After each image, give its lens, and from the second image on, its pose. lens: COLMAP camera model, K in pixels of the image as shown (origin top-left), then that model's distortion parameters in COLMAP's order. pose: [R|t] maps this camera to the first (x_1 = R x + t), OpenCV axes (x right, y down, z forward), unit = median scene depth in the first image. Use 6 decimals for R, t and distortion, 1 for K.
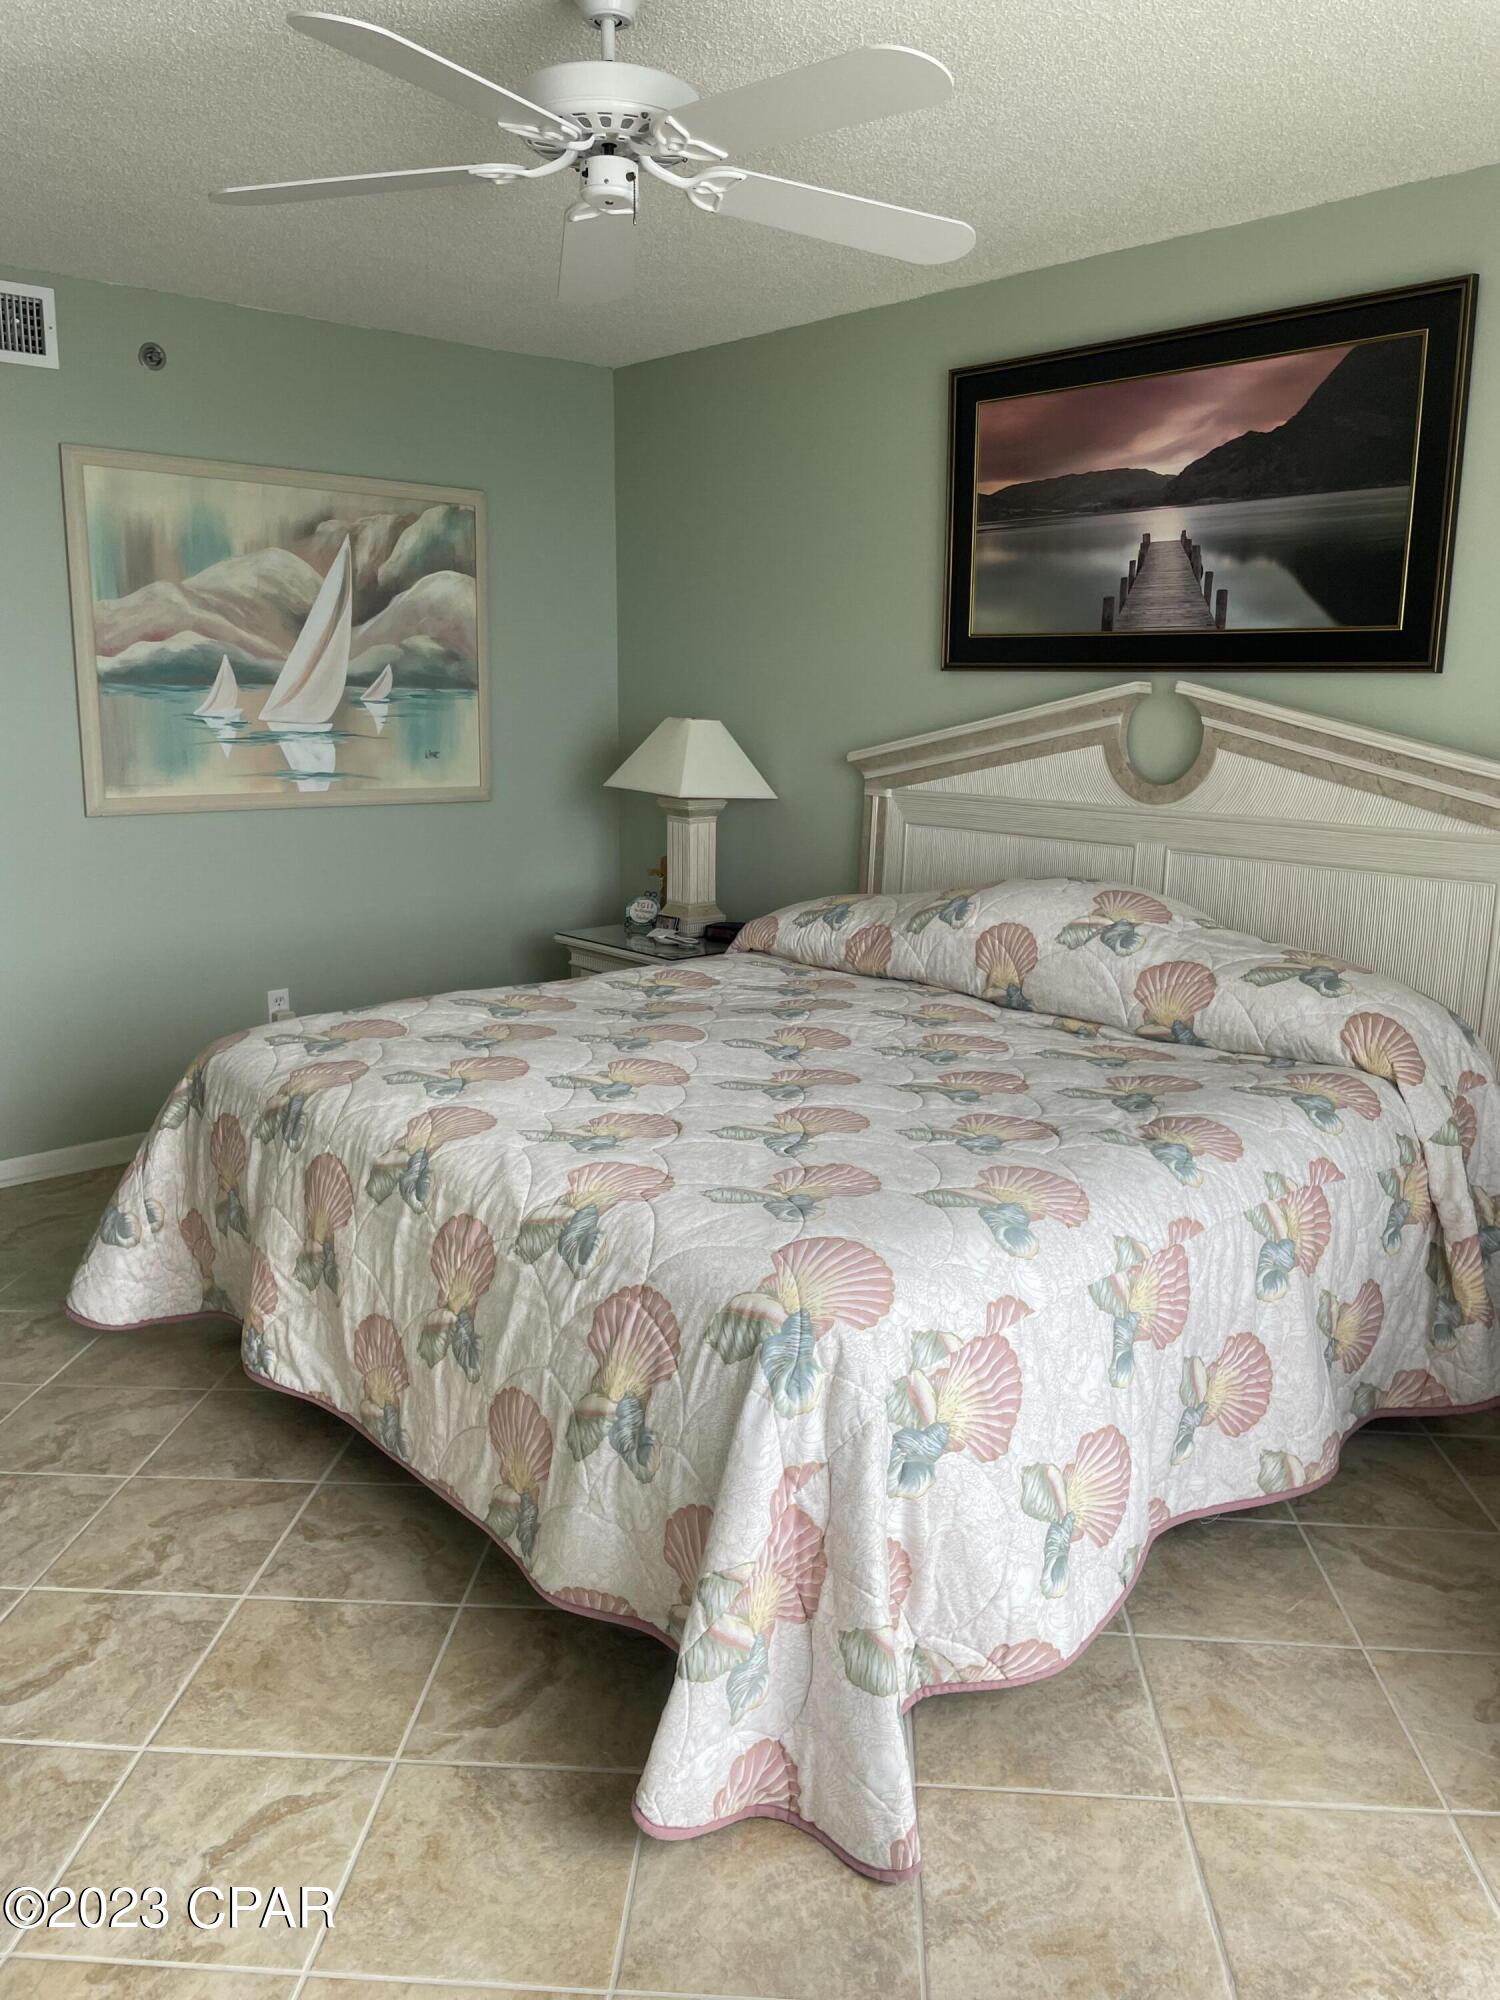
lens RADIAL K [[1522.8, 0, 755.8], [0, 1522.8, 995.3], [0, 0, 1]] dist [0.079620, -0.099786]
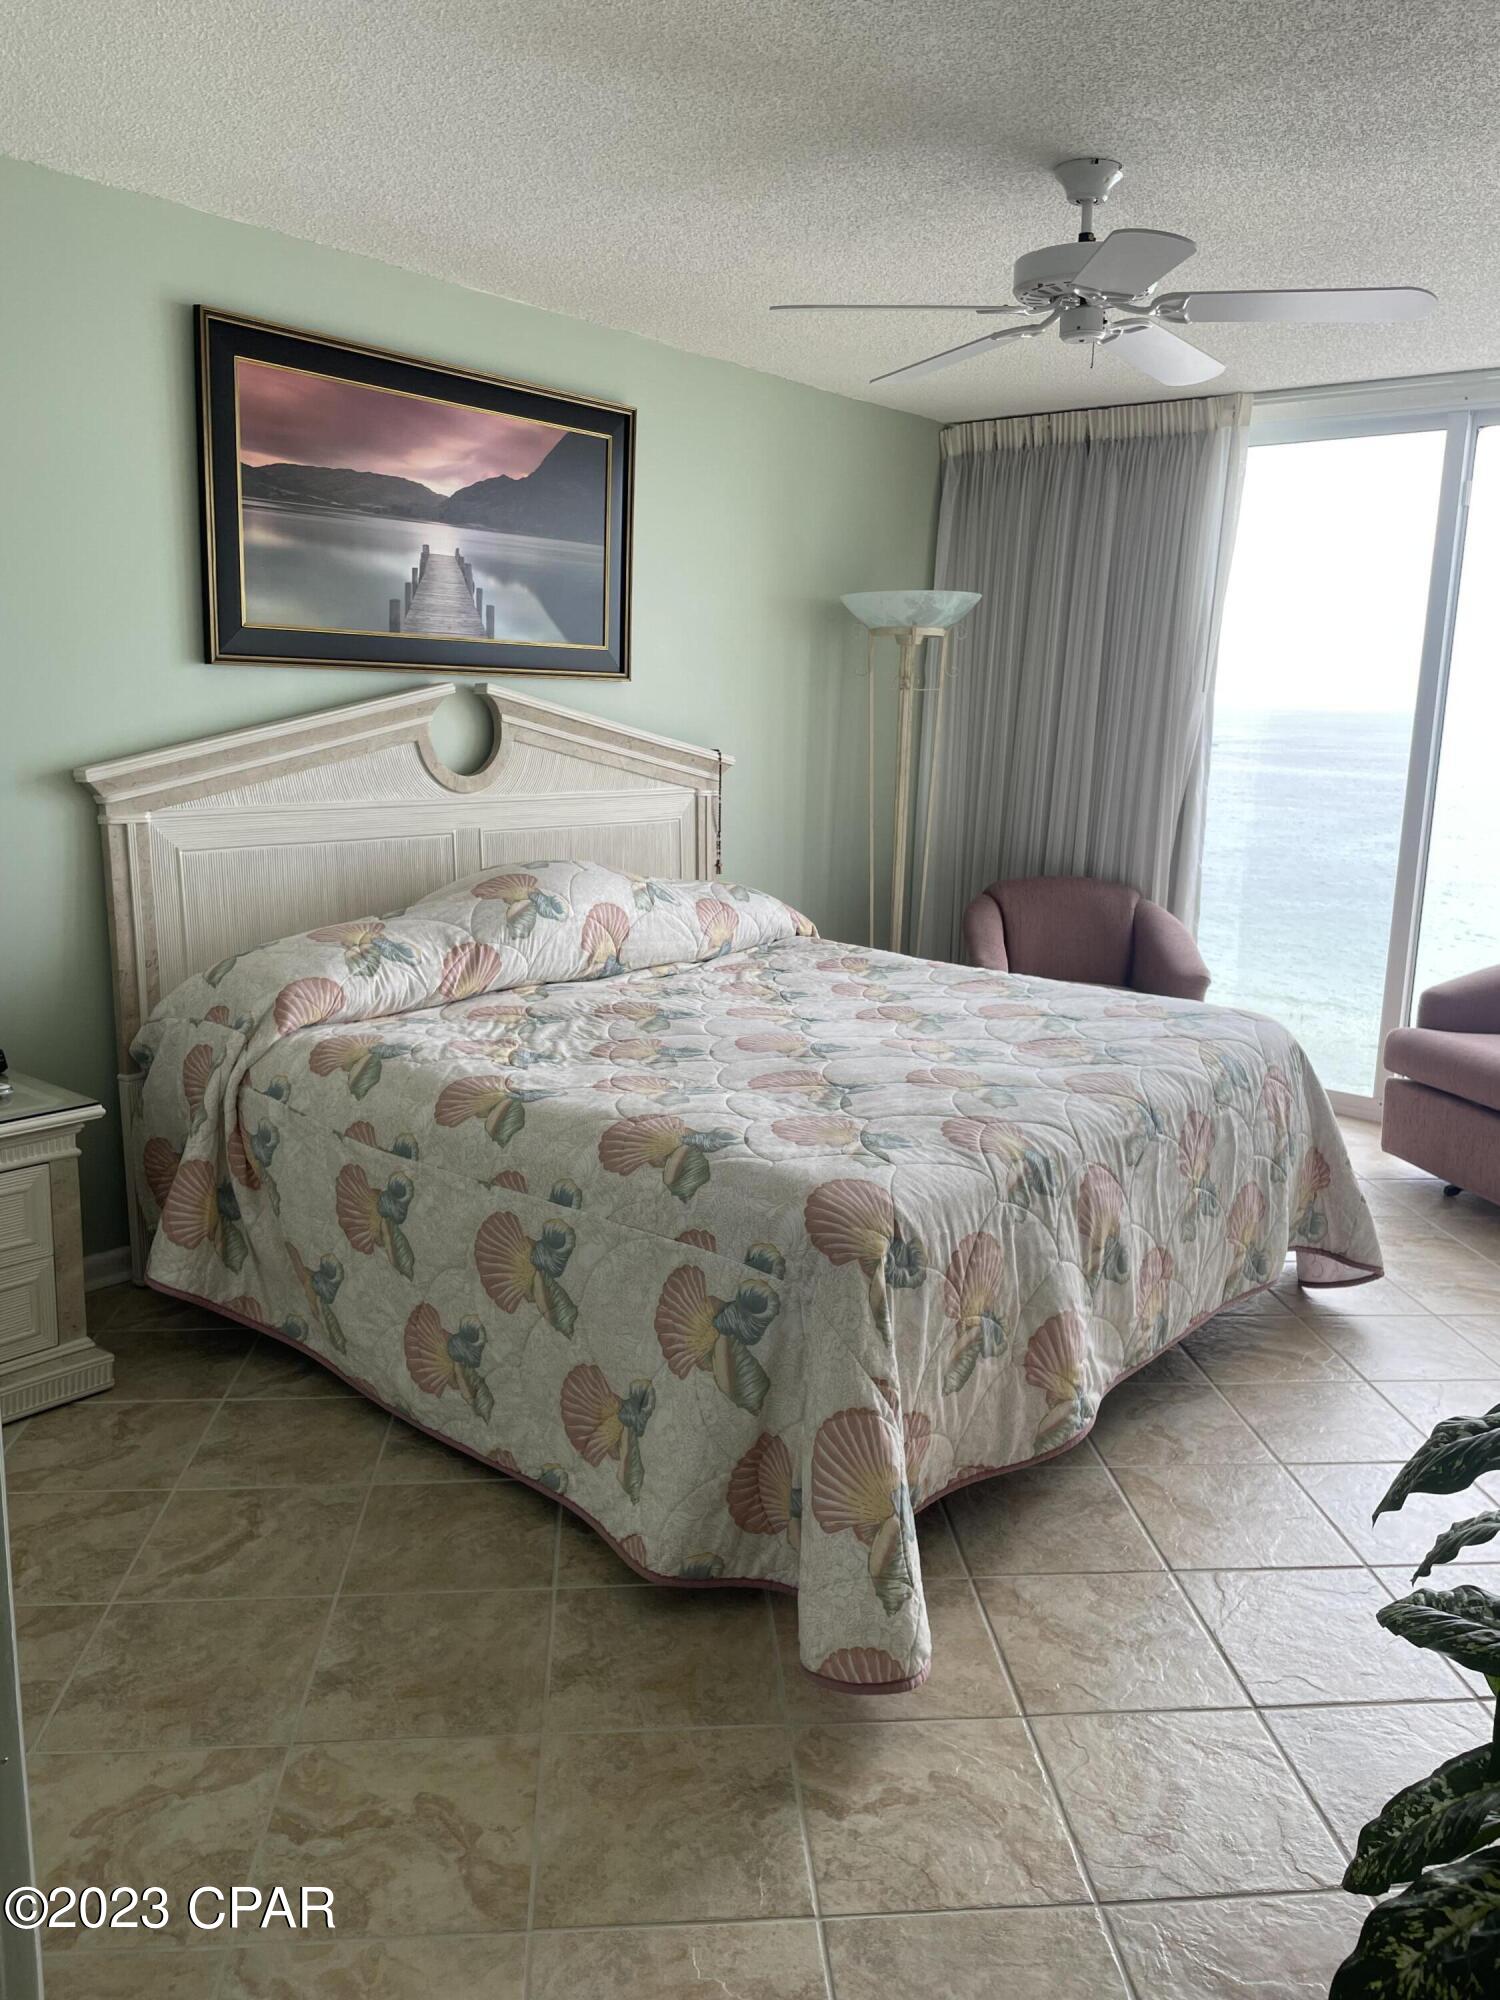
lens RADIAL K [[1522.8, 0, 752.7], [0, 1522.8, 1006.6], [0, 0, 1]] dist [0.079620, -0.099786]
pose [[-0.153445, -0.223036, 0.962658, -0.900640], [0.164569, 0.954822, 0.247452, -0.222182], [-0.974357, 0.196394, -0.109808, 0.968881]]
